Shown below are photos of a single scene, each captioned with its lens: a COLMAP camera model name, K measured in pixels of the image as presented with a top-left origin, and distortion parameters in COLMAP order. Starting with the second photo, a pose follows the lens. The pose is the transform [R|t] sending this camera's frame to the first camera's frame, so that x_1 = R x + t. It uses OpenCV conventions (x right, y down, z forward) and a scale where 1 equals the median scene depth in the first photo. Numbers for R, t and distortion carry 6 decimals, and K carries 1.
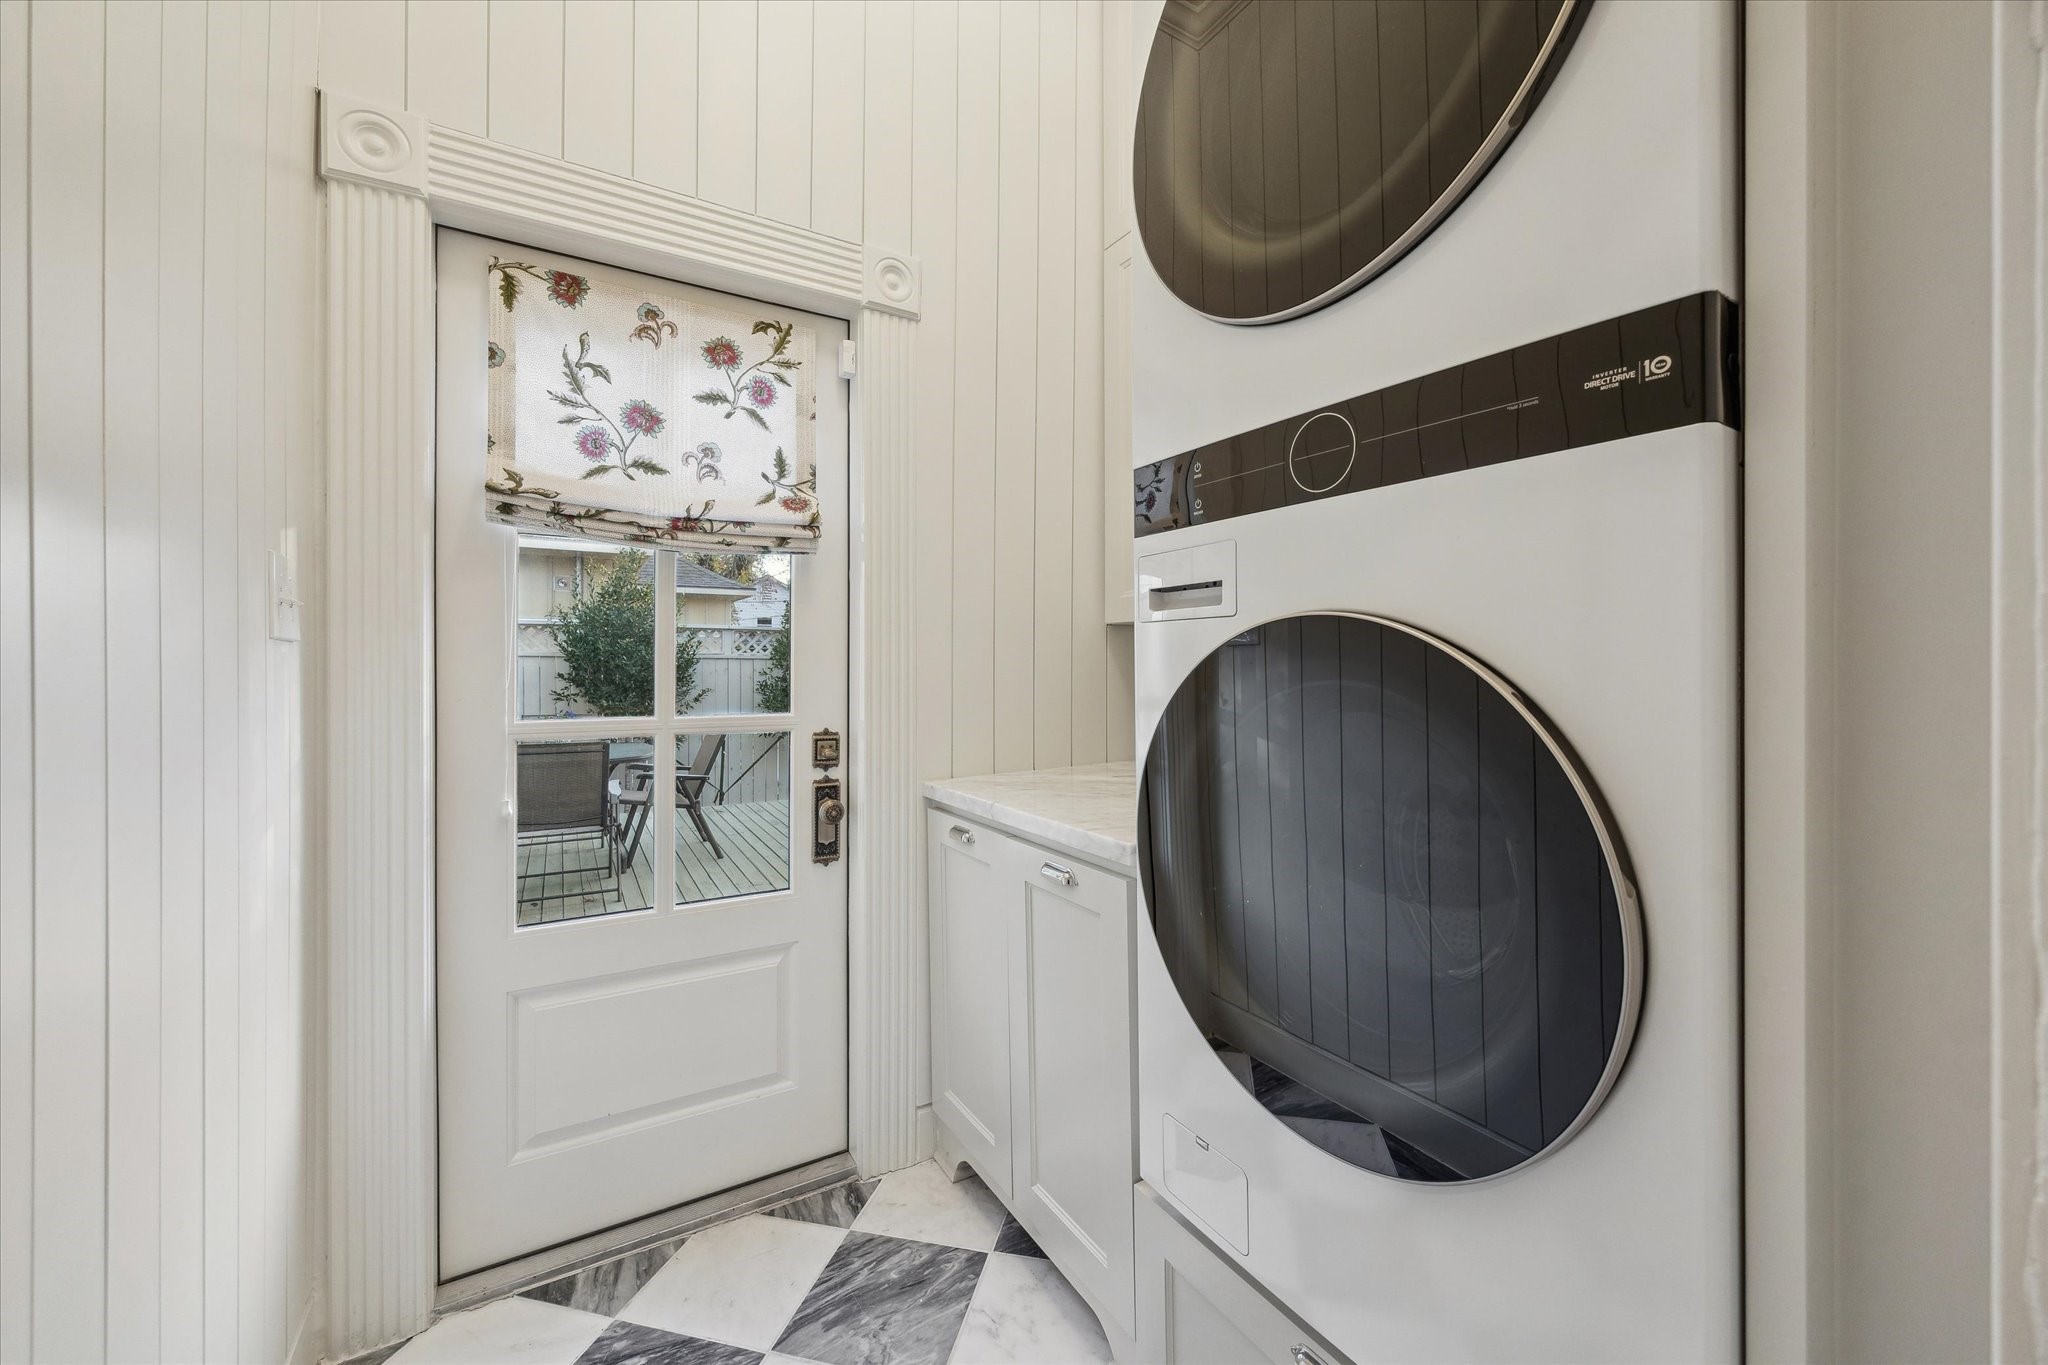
lens RADIAL K [[793.2, 0, 1031.0], [0, 793.2, 670.1], [0, 0, 1]] dist [-0.001211, -0.000114]
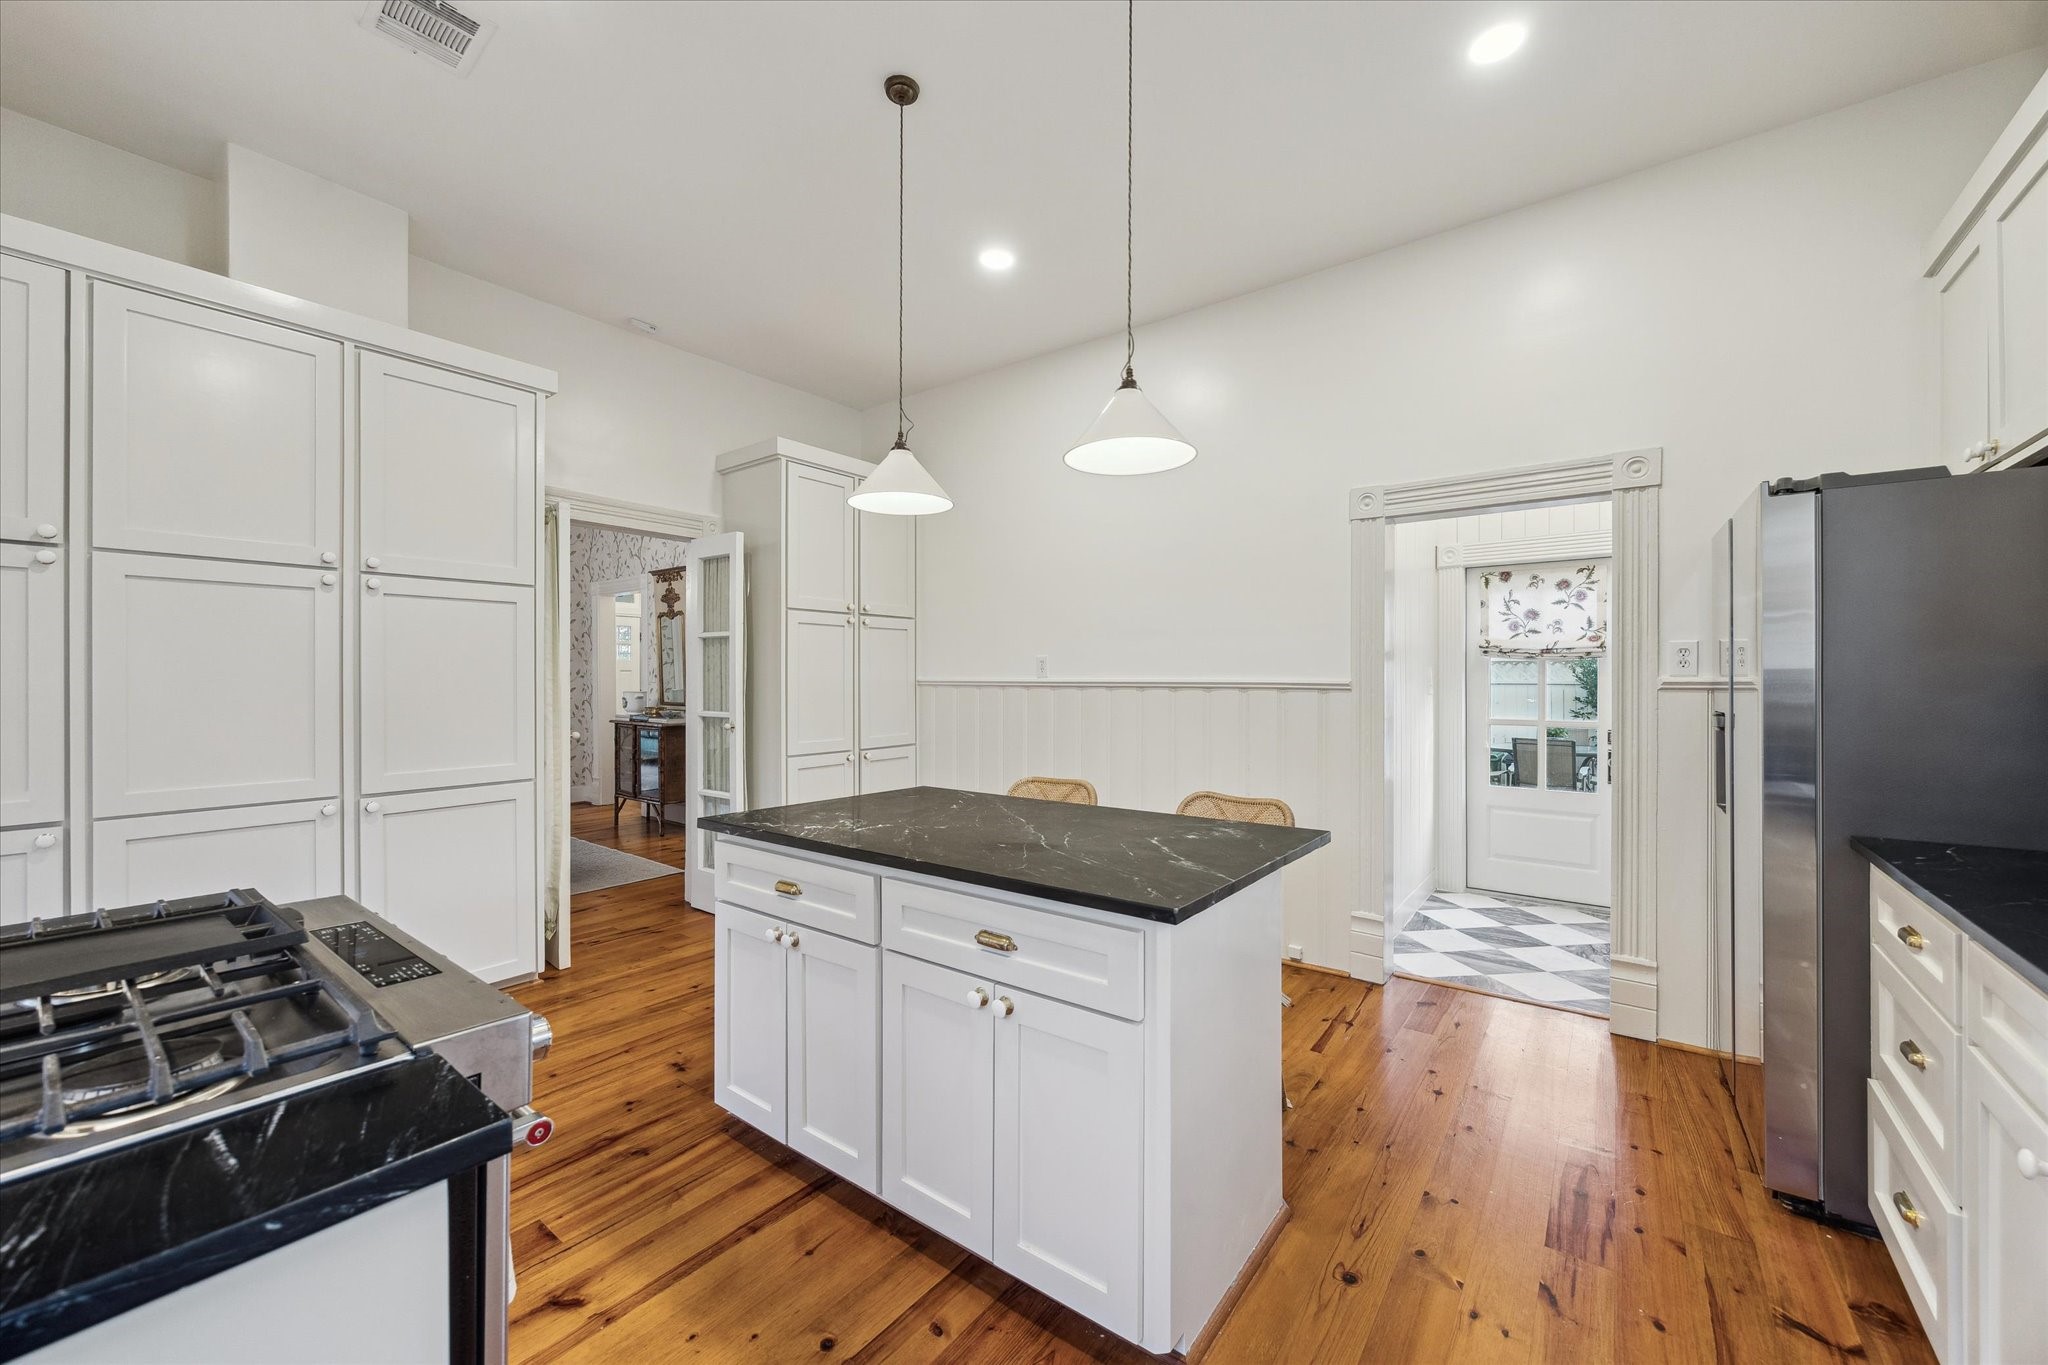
lens RADIAL K [[793.2, 0, 1031.0], [0, 793.2, 670.1], [0, 0, 1]] dist [-0.001211, -0.000114]
pose [[0.369950, -0.013331, -0.928956, 1.483879], [-0.007072, 0.999828, -0.017164, -0.056033], [0.929025, 0.012920, 0.369792, -1.718820]]
